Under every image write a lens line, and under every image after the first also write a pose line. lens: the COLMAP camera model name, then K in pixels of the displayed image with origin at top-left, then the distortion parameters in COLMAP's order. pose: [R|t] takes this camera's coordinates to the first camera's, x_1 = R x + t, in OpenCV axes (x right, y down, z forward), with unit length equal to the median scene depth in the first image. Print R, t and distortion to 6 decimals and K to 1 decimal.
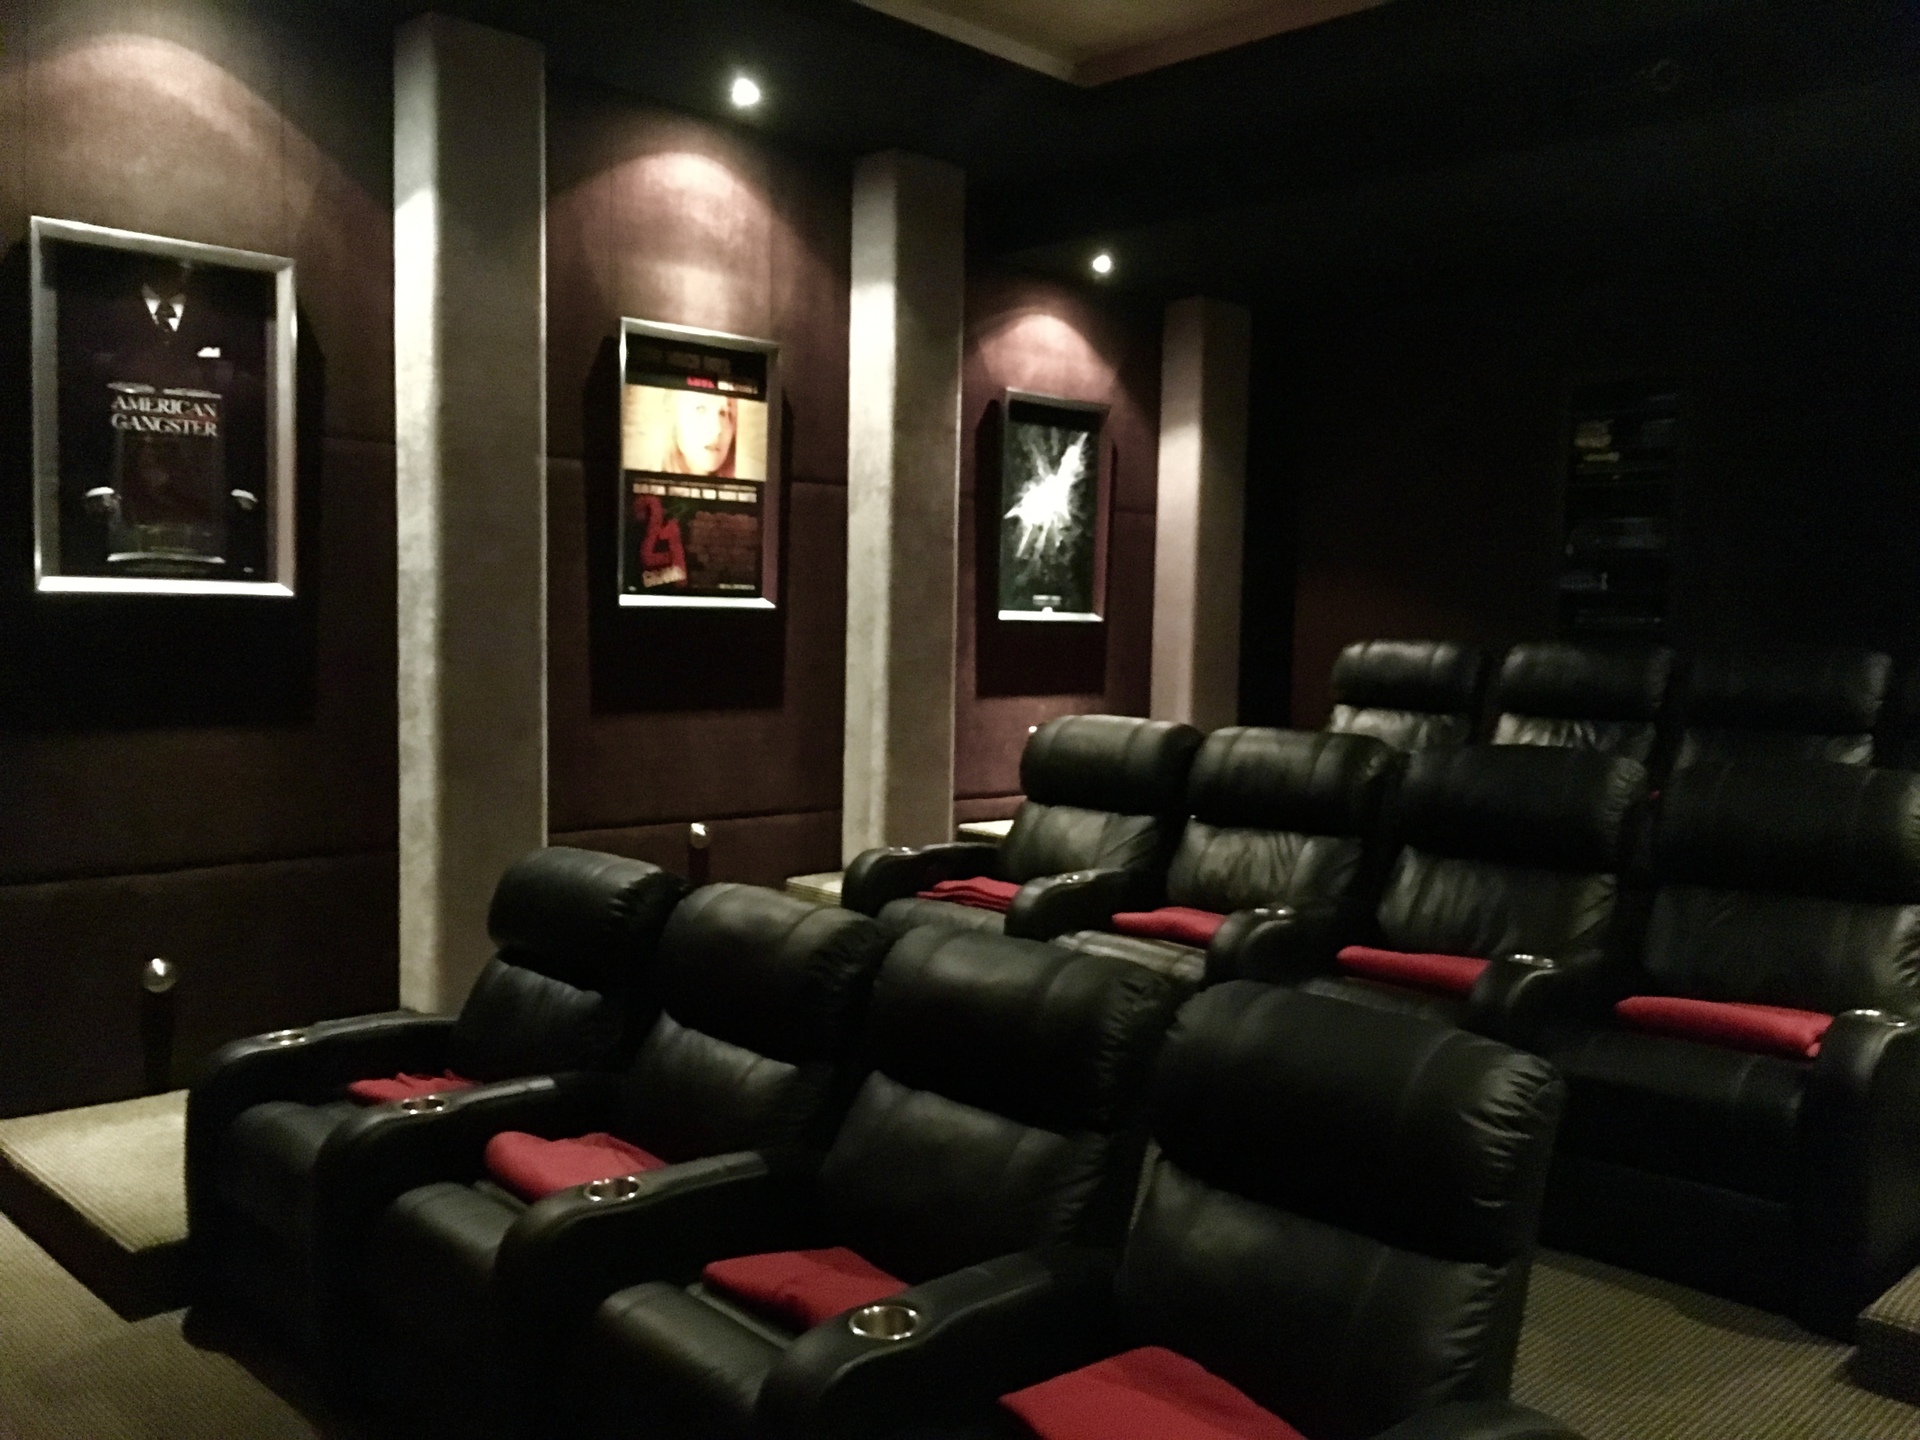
lens RADIAL K [[1648.1, 0, 960.0], [0, 1648.1, 720.0], [0, 0, 1]] dist [0.074779, -0.108222]
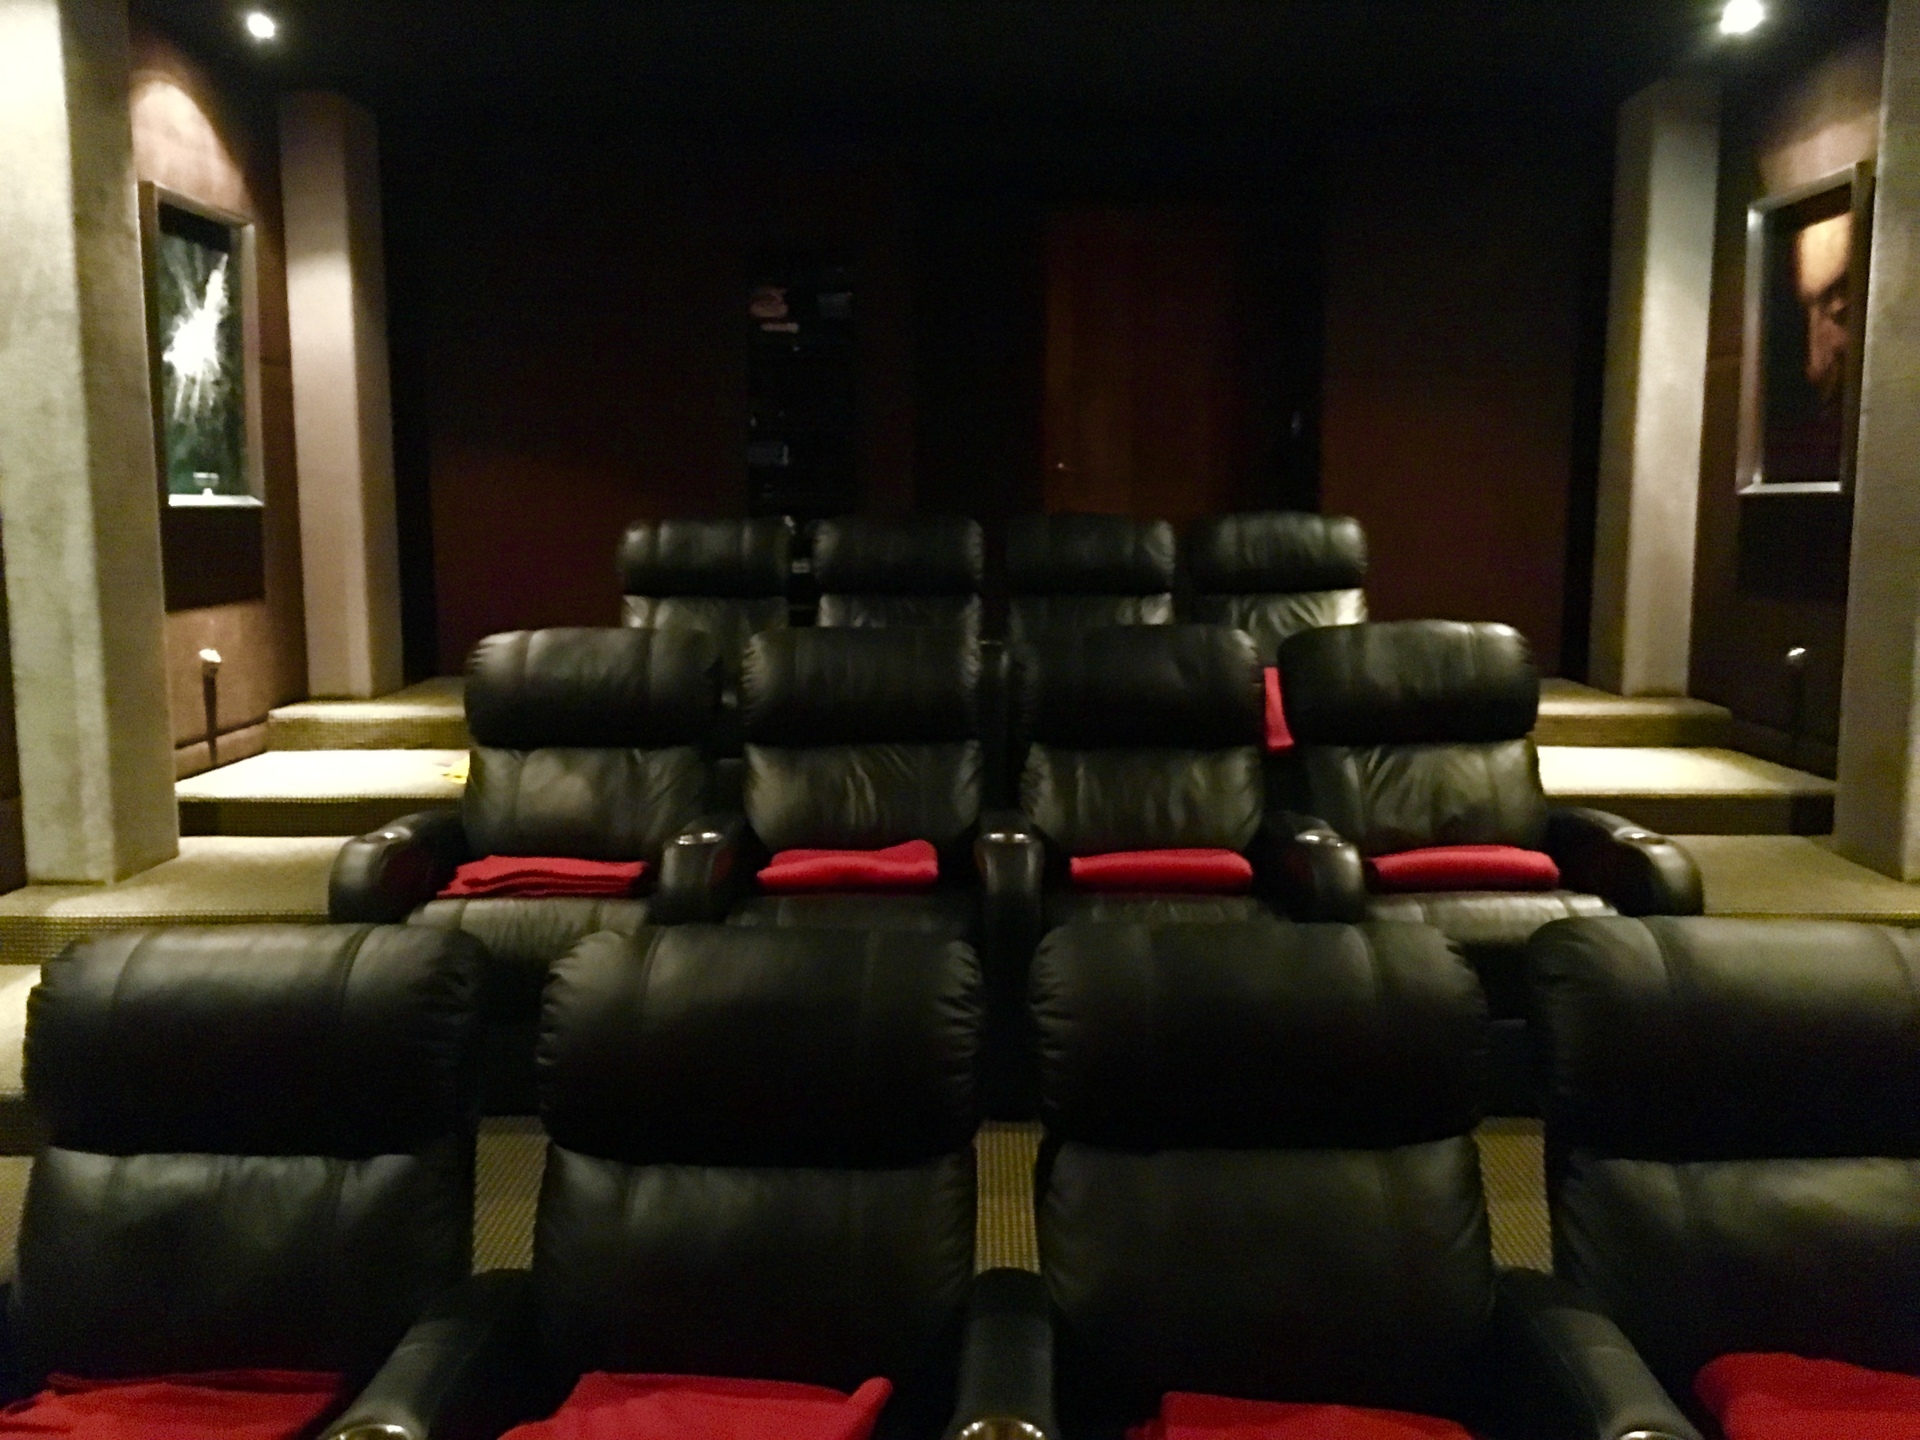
lens RADIAL K [[1648.1, 0, 960.0], [0, 1648.1, 720.0], [0, 0, 1]] dist [0.074779, -0.108222]
pose [[0.712765, -0.113803, 0.692109, -0.240368], [0.060012, 0.993026, 0.101479, -0.020570], [-0.698831, -0.030796, 0.714624, 0.220972]]
